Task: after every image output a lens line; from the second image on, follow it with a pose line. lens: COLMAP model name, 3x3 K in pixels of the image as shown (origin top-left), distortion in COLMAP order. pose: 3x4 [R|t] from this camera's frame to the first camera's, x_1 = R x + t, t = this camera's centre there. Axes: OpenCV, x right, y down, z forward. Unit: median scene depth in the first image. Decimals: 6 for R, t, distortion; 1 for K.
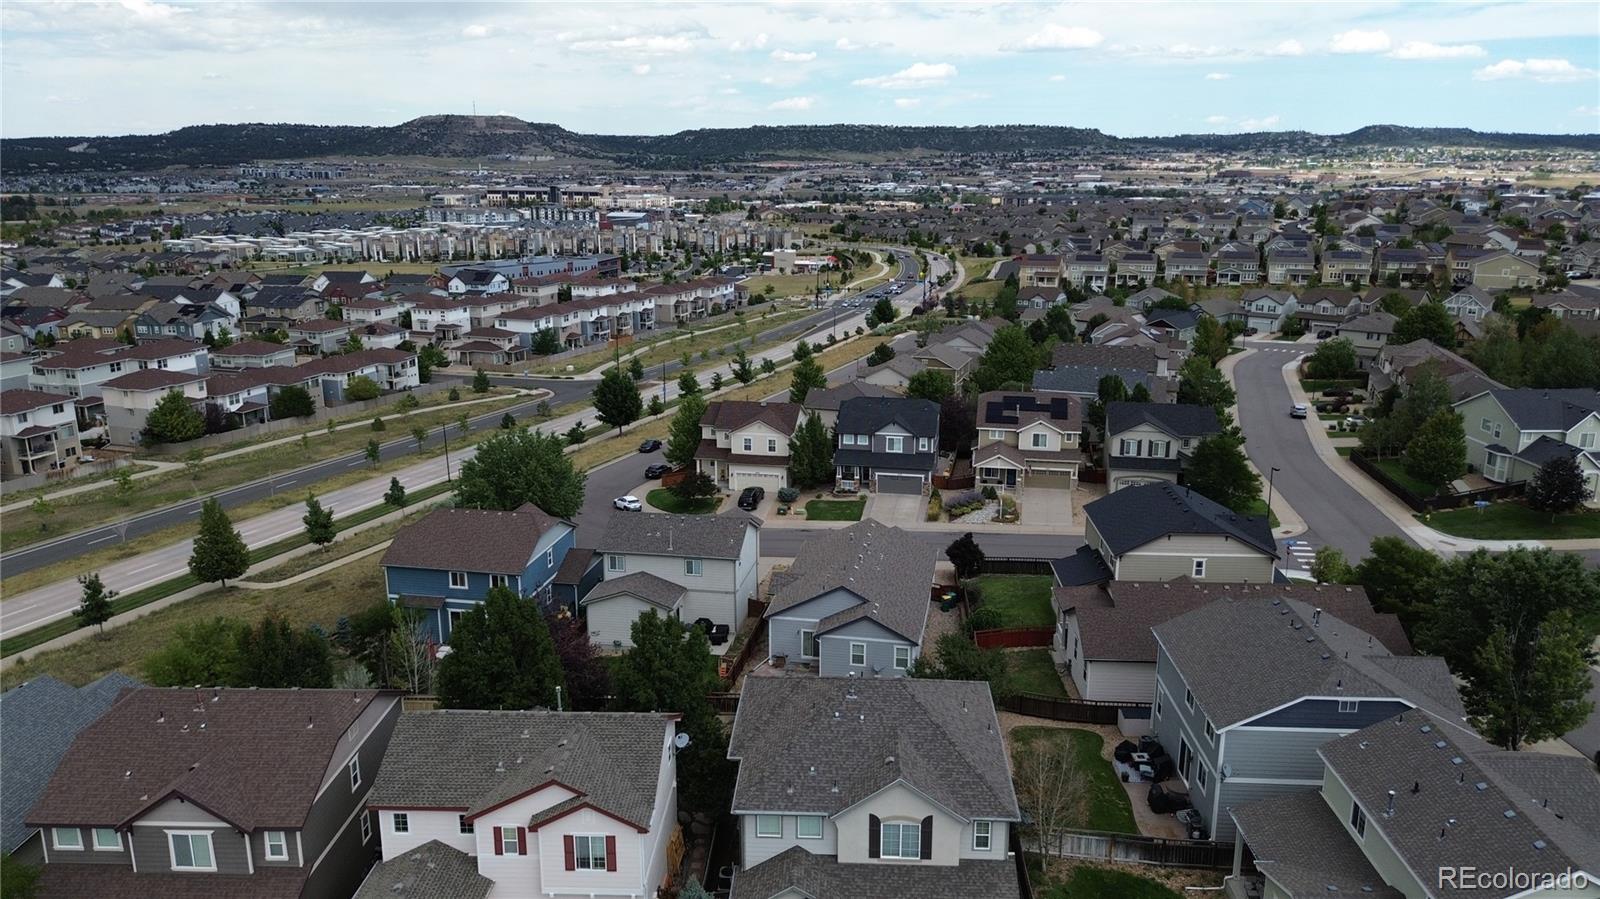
lens RADIAL K [[1140.2, 0, 800.0], [0, 1140.2, 455.7], [0, 0, 1]] dist [0.065377, -0.056841]
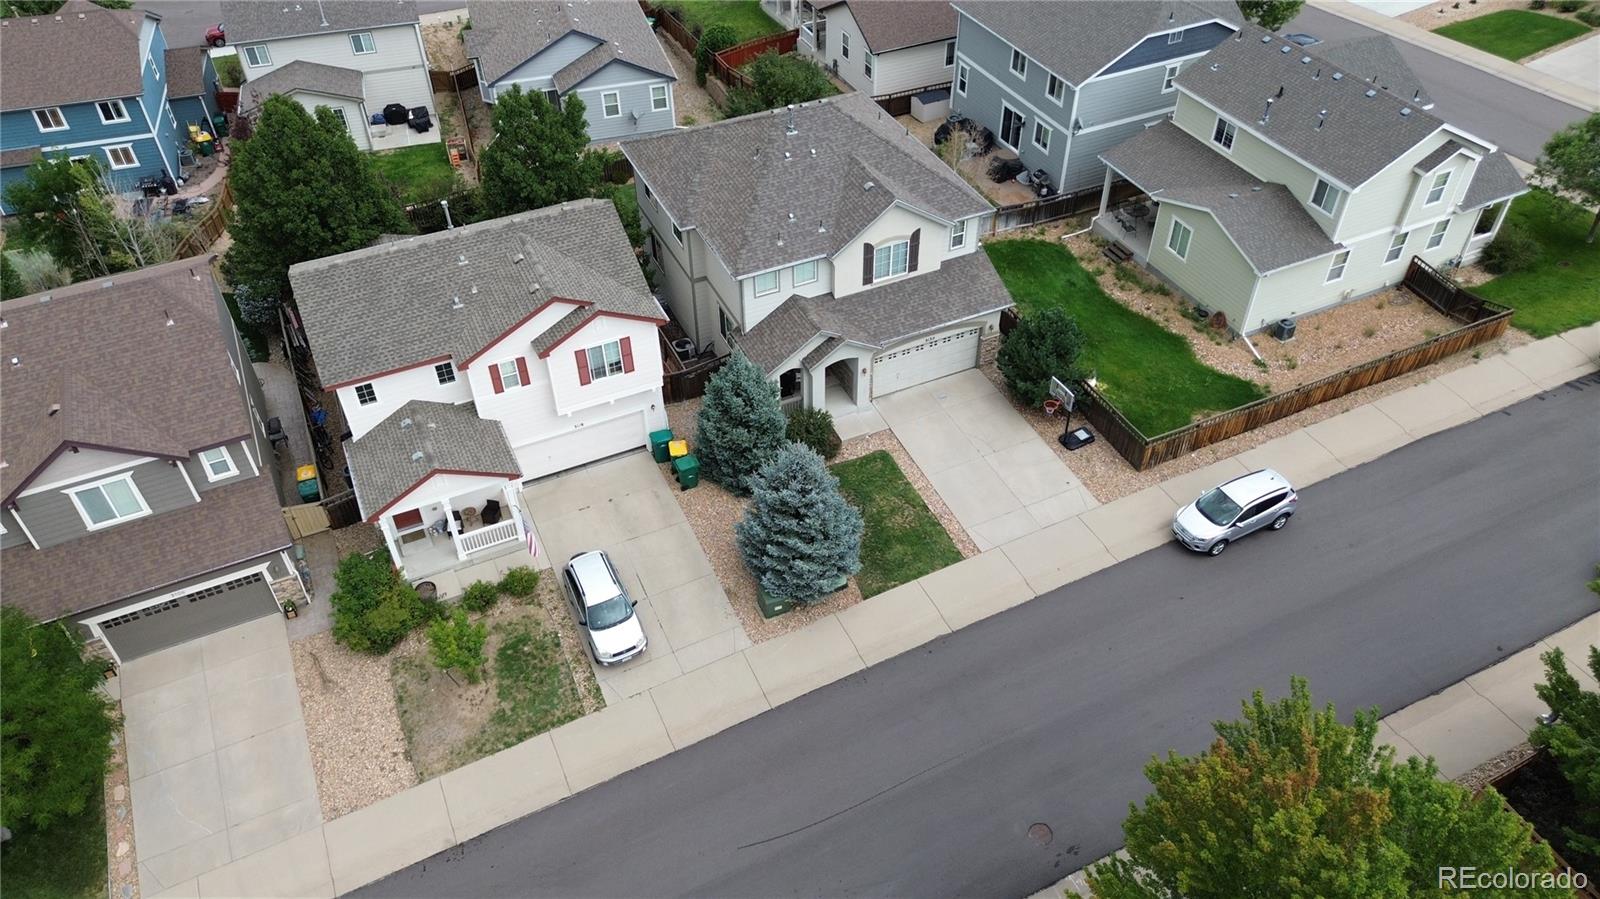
lens RADIAL K [[1140.2, 0, 809.1], [0, 1140.2, 449.7], [0, 0, 1]] dist [0.065377, -0.056841]
pose [[0.882928, -0.319022, 0.344475, -0.204833], [0.126249, 0.867990, 0.480265, -0.006008], [-0.452216, -0.380550, 0.806649, 0.088774]]
